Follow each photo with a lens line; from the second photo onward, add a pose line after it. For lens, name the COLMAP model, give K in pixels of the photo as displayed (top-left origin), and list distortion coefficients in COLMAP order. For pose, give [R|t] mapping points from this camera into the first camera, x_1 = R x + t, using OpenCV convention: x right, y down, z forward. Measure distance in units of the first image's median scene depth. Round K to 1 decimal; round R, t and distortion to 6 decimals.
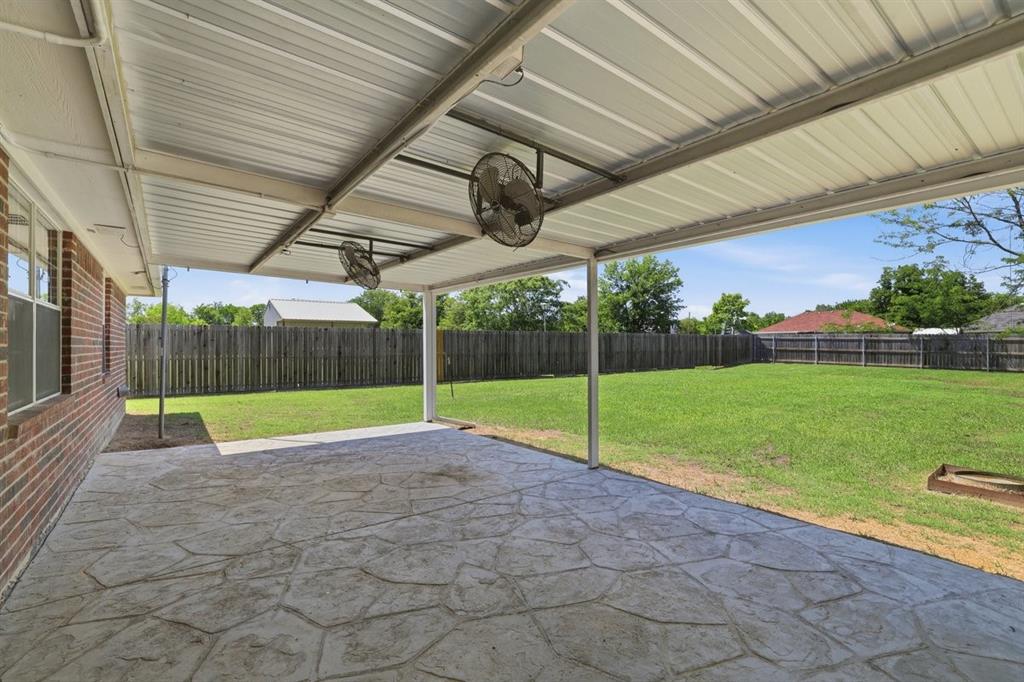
lens RADIAL K [[464.3, 0, 510.3], [0, 464.3, 336.9], [0, 0, 1]] dist [-0.010092, 0.000572]
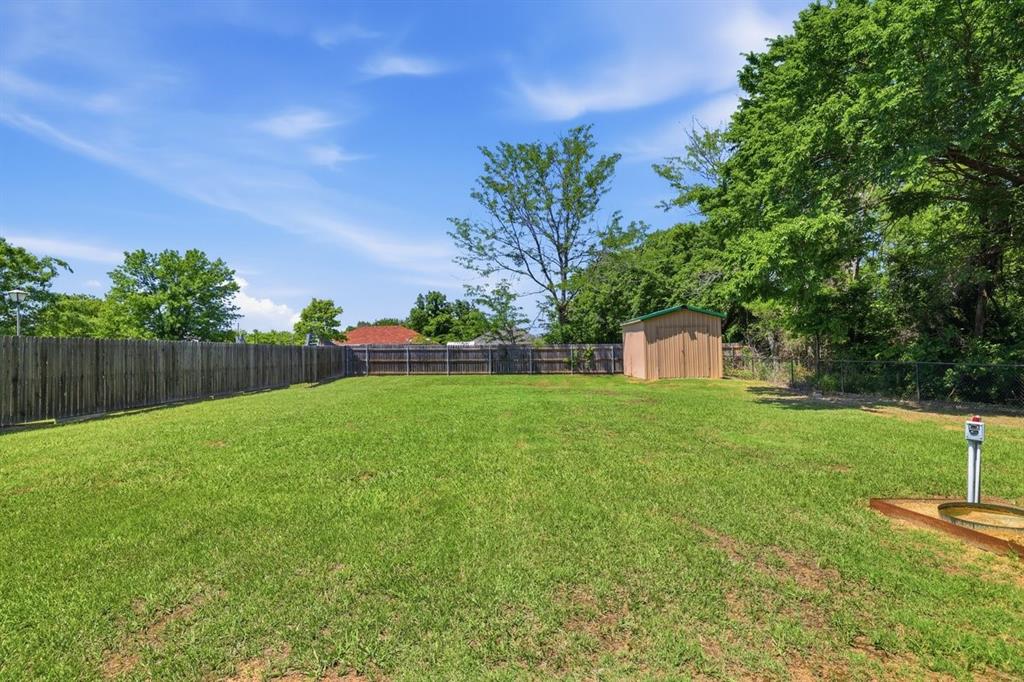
lens RADIAL K [[464.3, 0, 510.3], [0, 464.3, 336.9], [0, 0, 1]] dist [-0.010092, 0.000572]
pose [[0.611567, 0.016806, 0.791014, -0.001996], [0.007360, 0.999610, -0.026927, 0.004729], [-0.791159, 0.022289, 0.611205, 0.199829]]
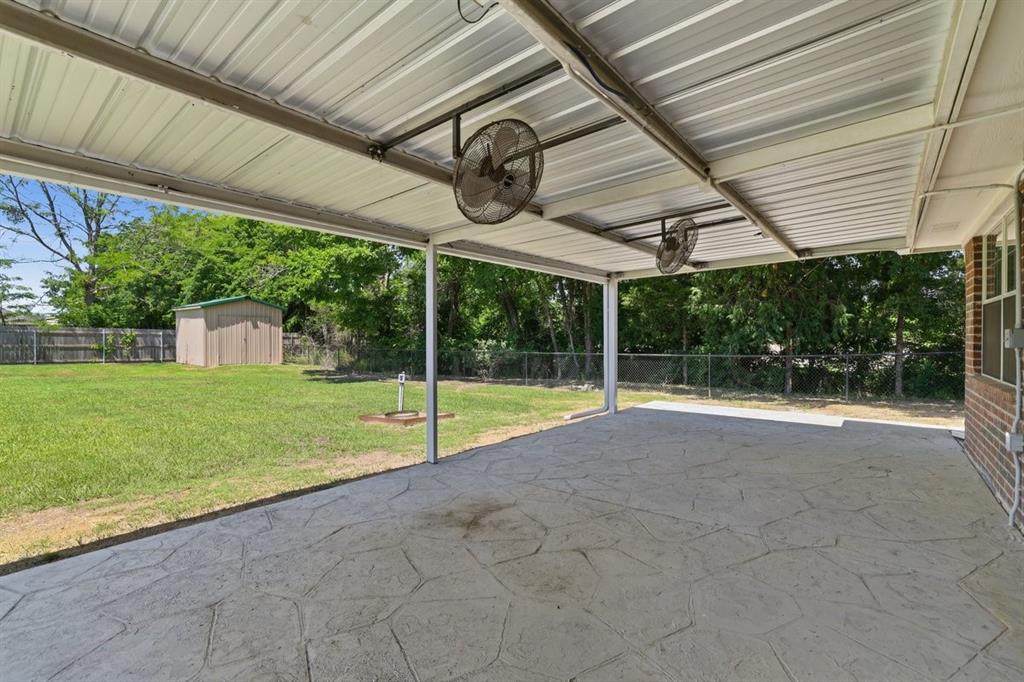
lens RADIAL K [[459.5, 0, 512.0], [0, 459.5, 341.0], [0, 0, 1]] dist [-0.000333, 0.000546]
pose [[-0.234081, -0.004601, 0.972206, -0.128750], [-0.018859, 0.999822, 0.000191, 0.003903], [-0.972034, -0.018291, -0.234126, 0.173152]]
